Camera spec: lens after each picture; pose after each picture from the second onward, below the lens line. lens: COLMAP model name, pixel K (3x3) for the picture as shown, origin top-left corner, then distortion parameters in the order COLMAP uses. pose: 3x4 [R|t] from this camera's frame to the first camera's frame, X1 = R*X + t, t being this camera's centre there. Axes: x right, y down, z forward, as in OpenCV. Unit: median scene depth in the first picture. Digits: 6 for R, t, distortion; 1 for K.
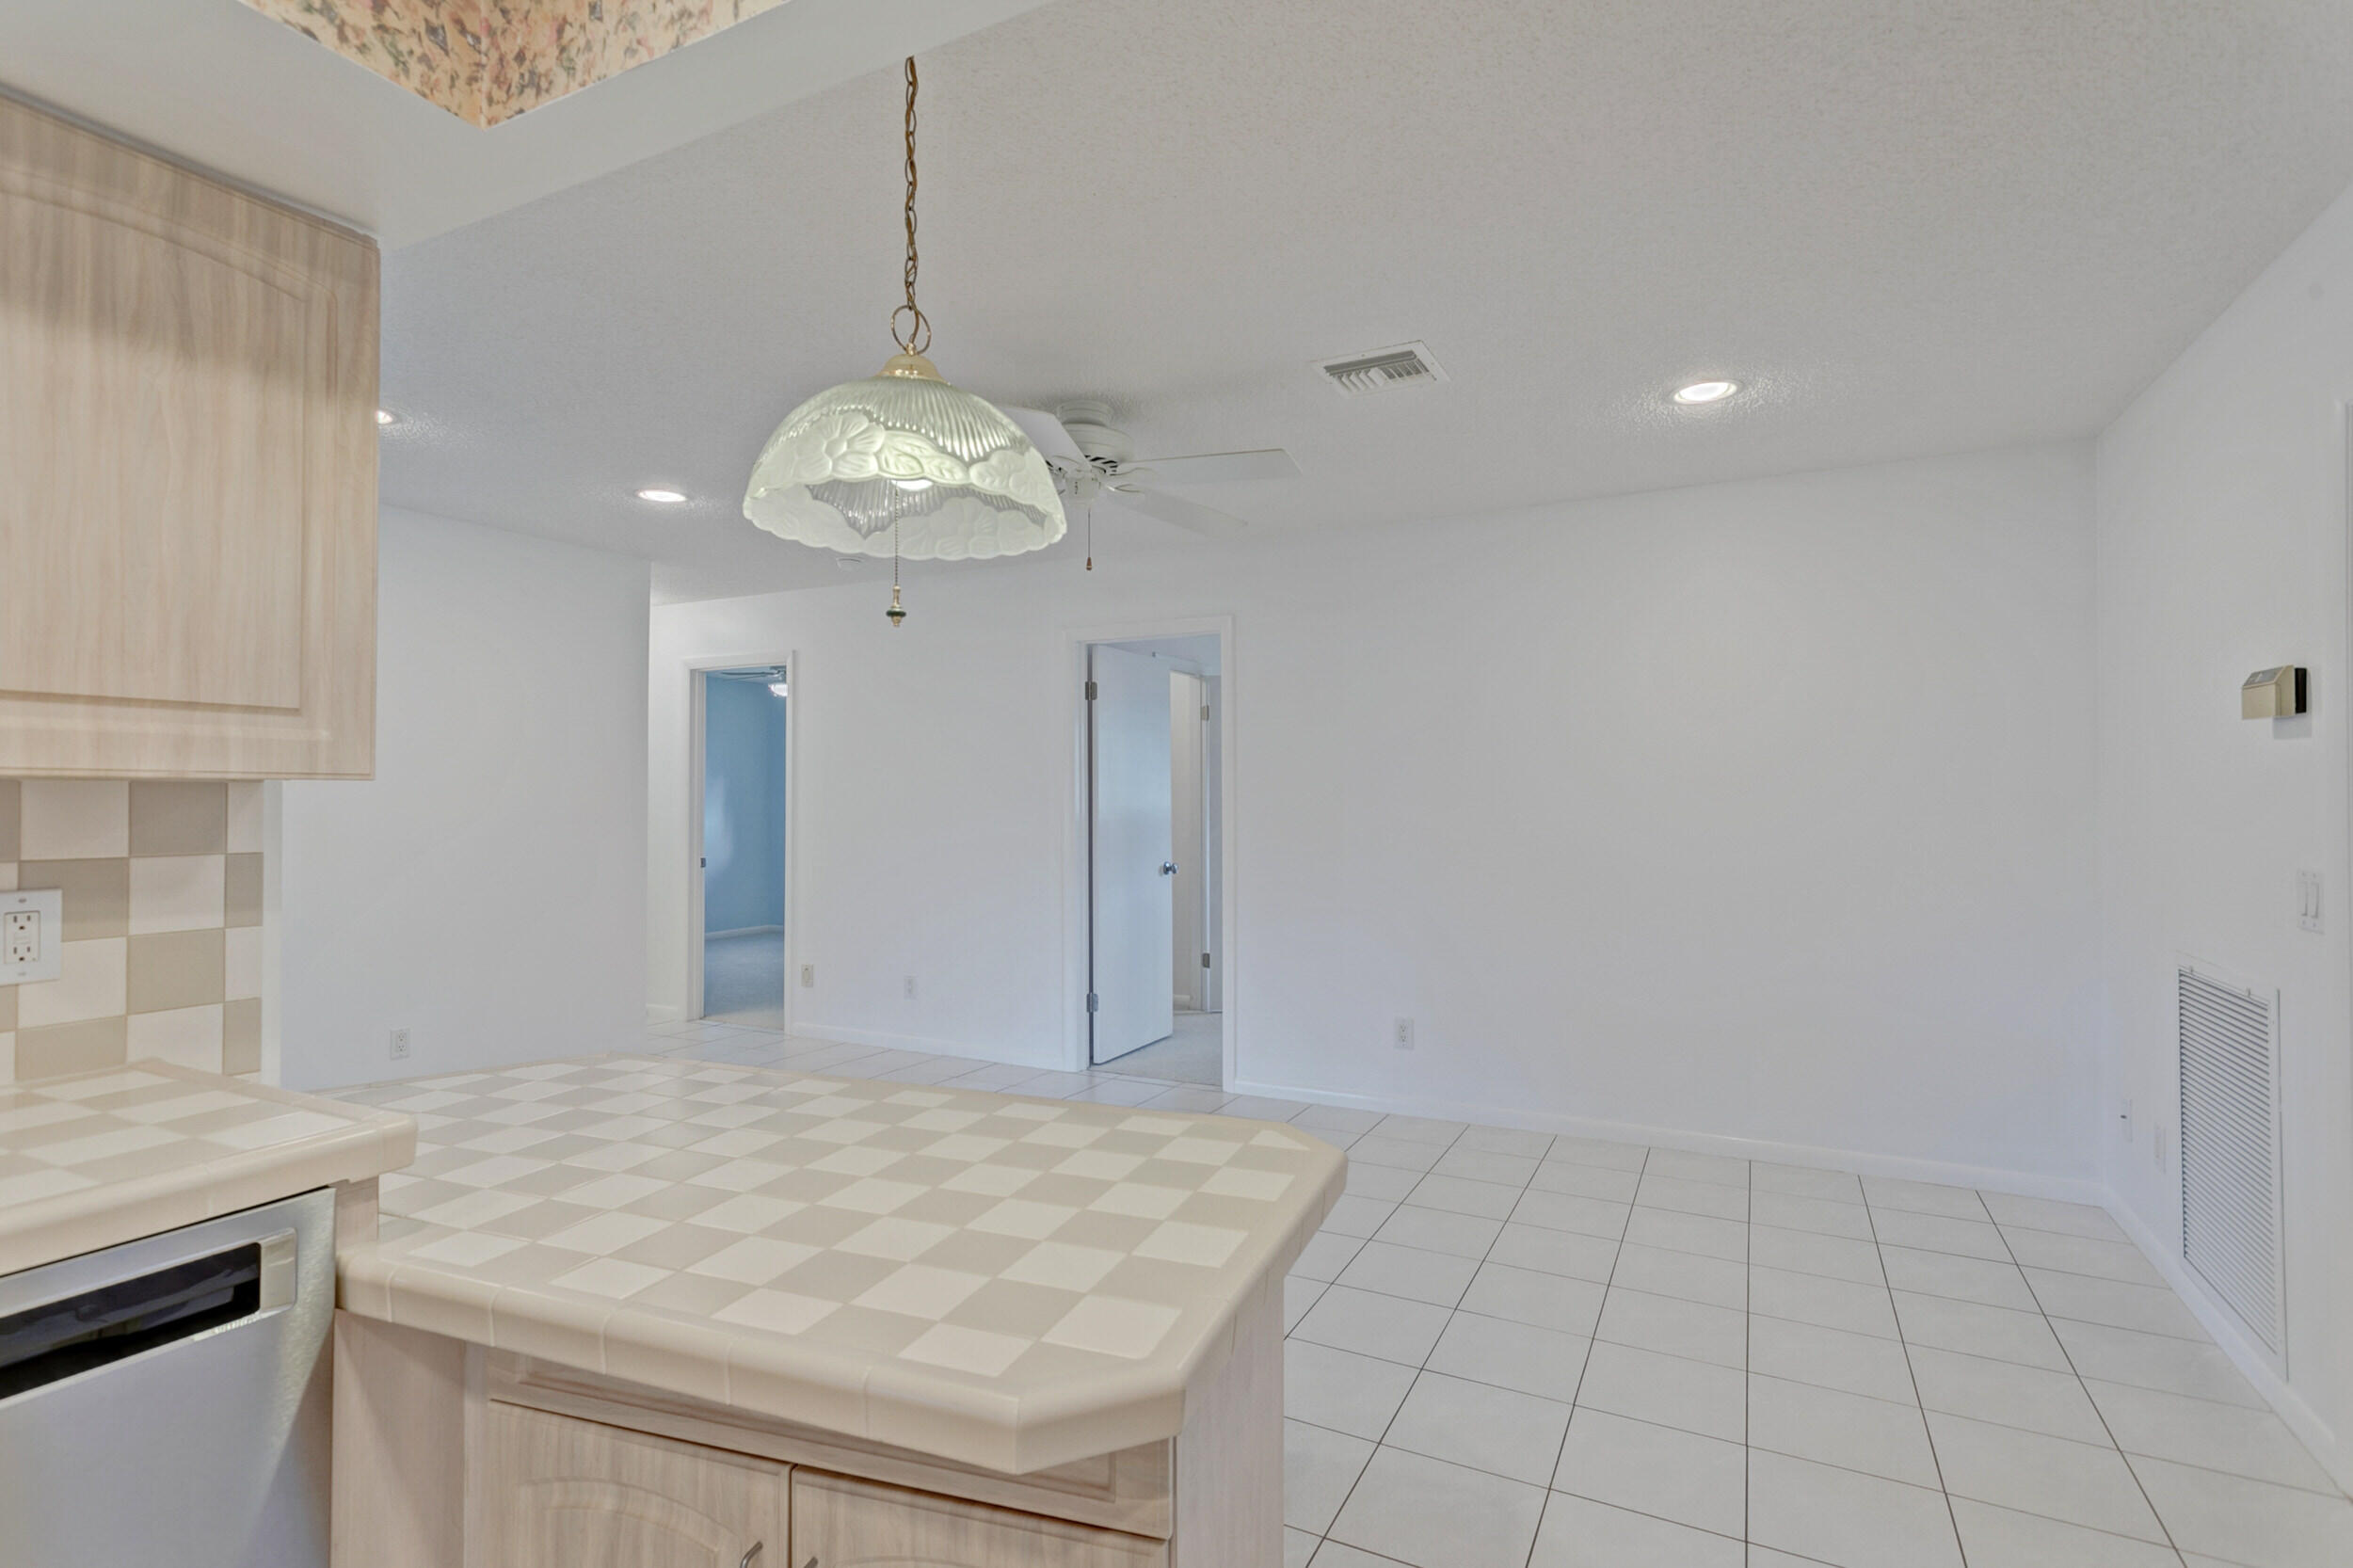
lens RADIAL K [[1131.2, 0, 1176.5], [0, 1131.2, 784.0], [0, 0, 1]] dist [0.013279, 0.030012]
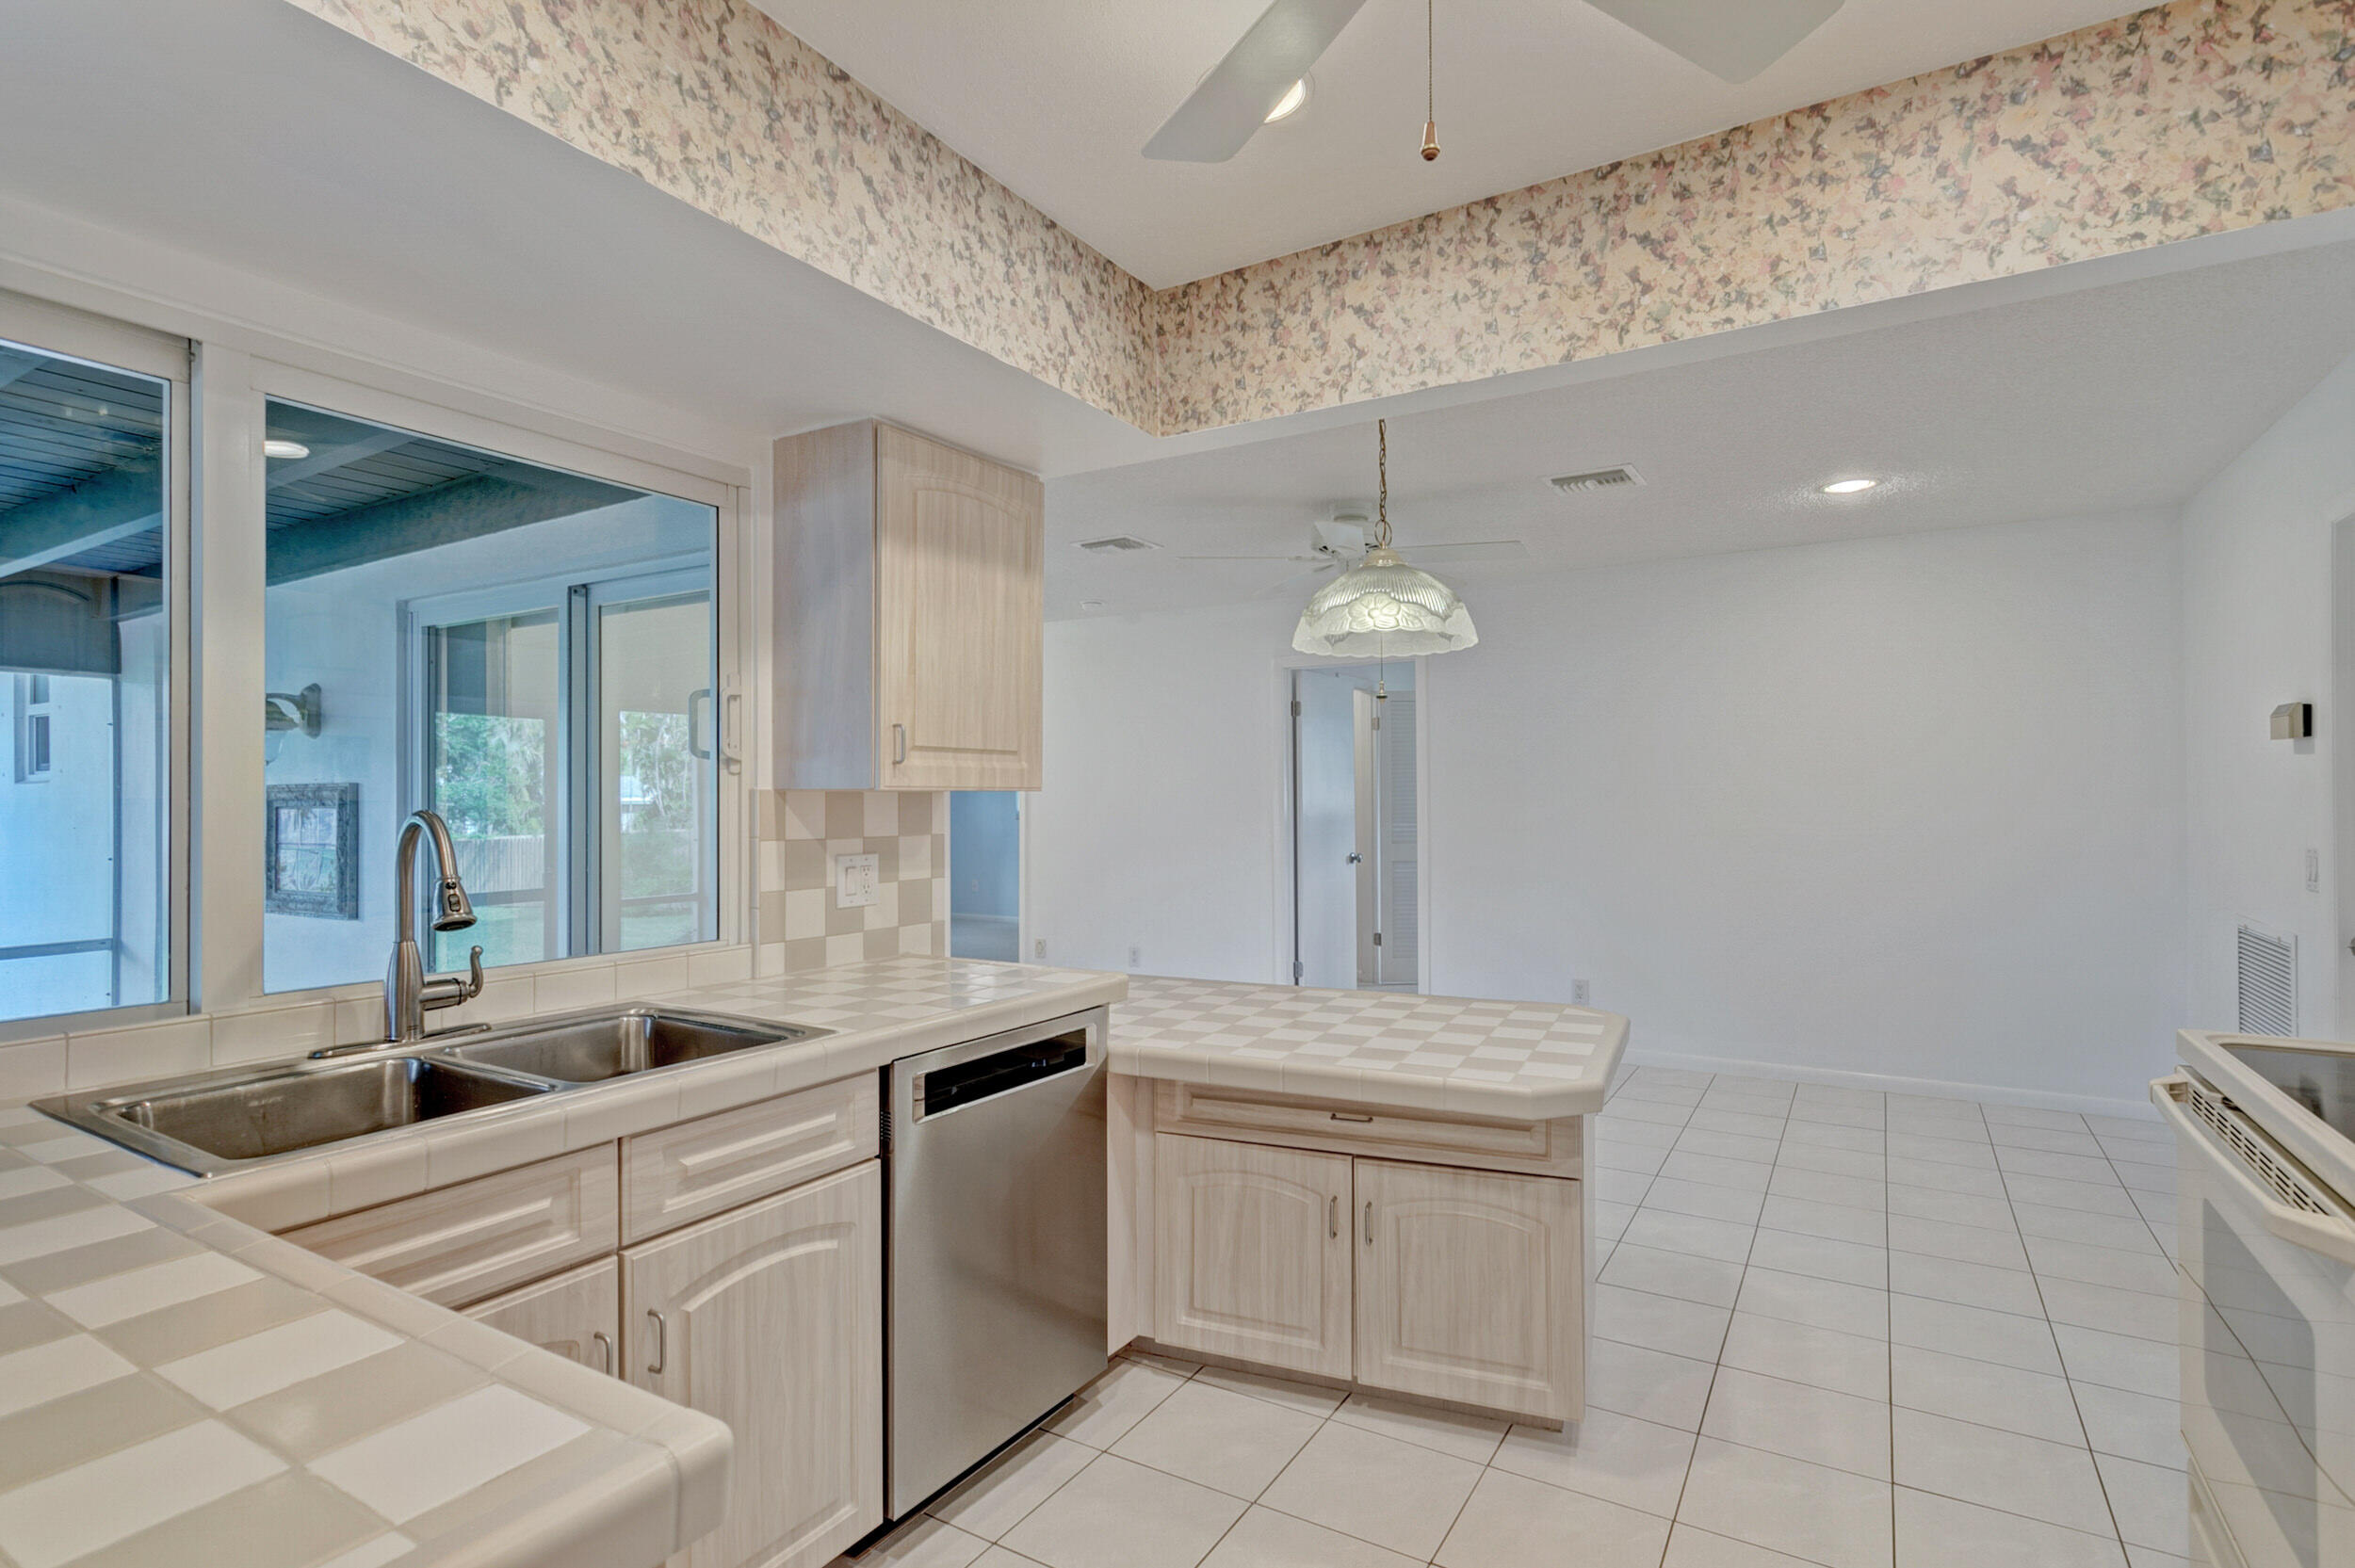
lens RADIAL K [[1142.6, 0, 1177.5], [0, 1142.6, 787.8], [0, 0, 1]] dist [0.063979, 0.000223]
pose [[0.997536, -0.004225, -0.070035, -0.360947], [0.004548, 0.999980, 0.004455, -0.014289], [0.070014, -0.004763, 0.997535, -0.669095]]
